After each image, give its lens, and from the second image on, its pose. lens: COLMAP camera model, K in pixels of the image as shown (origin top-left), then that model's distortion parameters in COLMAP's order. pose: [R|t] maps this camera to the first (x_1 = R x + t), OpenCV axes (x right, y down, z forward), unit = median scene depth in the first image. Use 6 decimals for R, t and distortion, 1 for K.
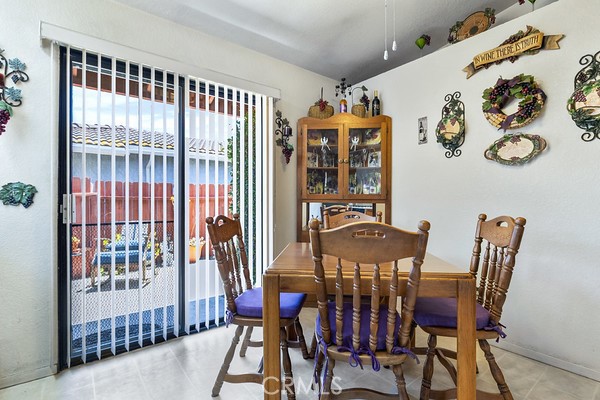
lens RADIAL K [[296.3, 0, 303.5], [0, 296.3, 200.0], [0, 0, 1]] dist [0.001141, -0.000423]
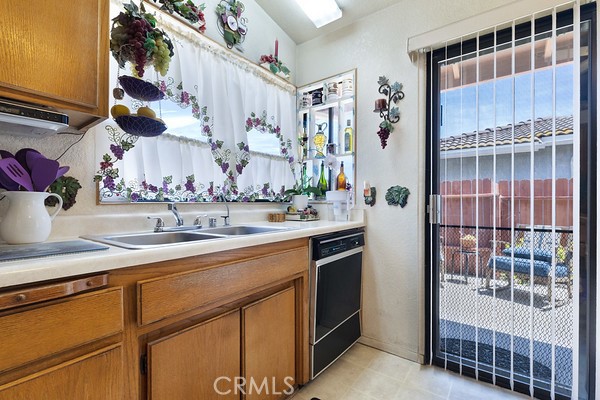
lens RADIAL K [[269.9, 0, 301.7], [0, 269.9, 204.9], [0, 0, 1]] dist [0.001890, -0.000153]
pose [[0.254000, 0.007375, -0.967176, -0.006317], [0.003346, 0.999958, 0.008504, 0.003286], [0.967198, -0.005396, 0.253965, 0.200443]]
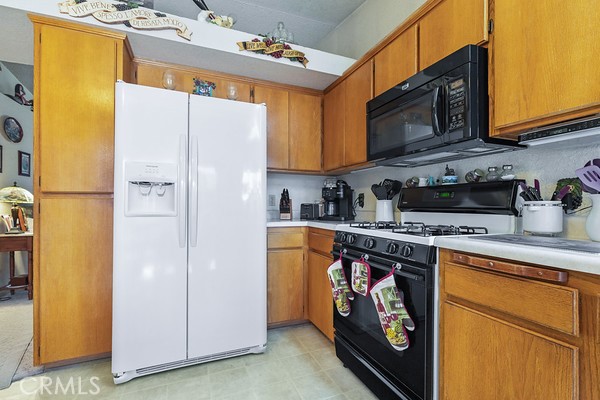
lens RADIAL K [[269.9, 0, 299.0], [0, 269.9, 204.0], [0, 0, 1]] dist [0.001890, -0.000153]
pose [[-0.958357, 0.003458, 0.285553, -0.117275], [0.000873, 0.999957, -0.009178, 0.004964], [-0.285573, -0.008547, -0.958319, 0.400814]]
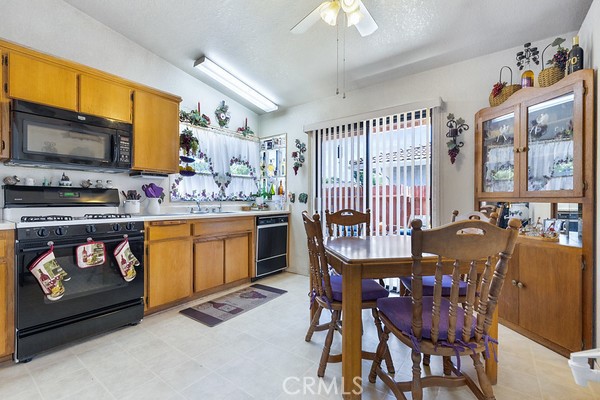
lens RADIAL K [[269.9, 0, 303.3], [0, 269.9, 202.1], [0, 0, 1]] dist [0.001890, -0.000153]
pose [[0.259085, 0.003689, -0.965847, 0.679320], [0.005059, 0.999974, 0.005176, 0.002481], [0.965841, -0.006227, 0.259060, 0.238917]]
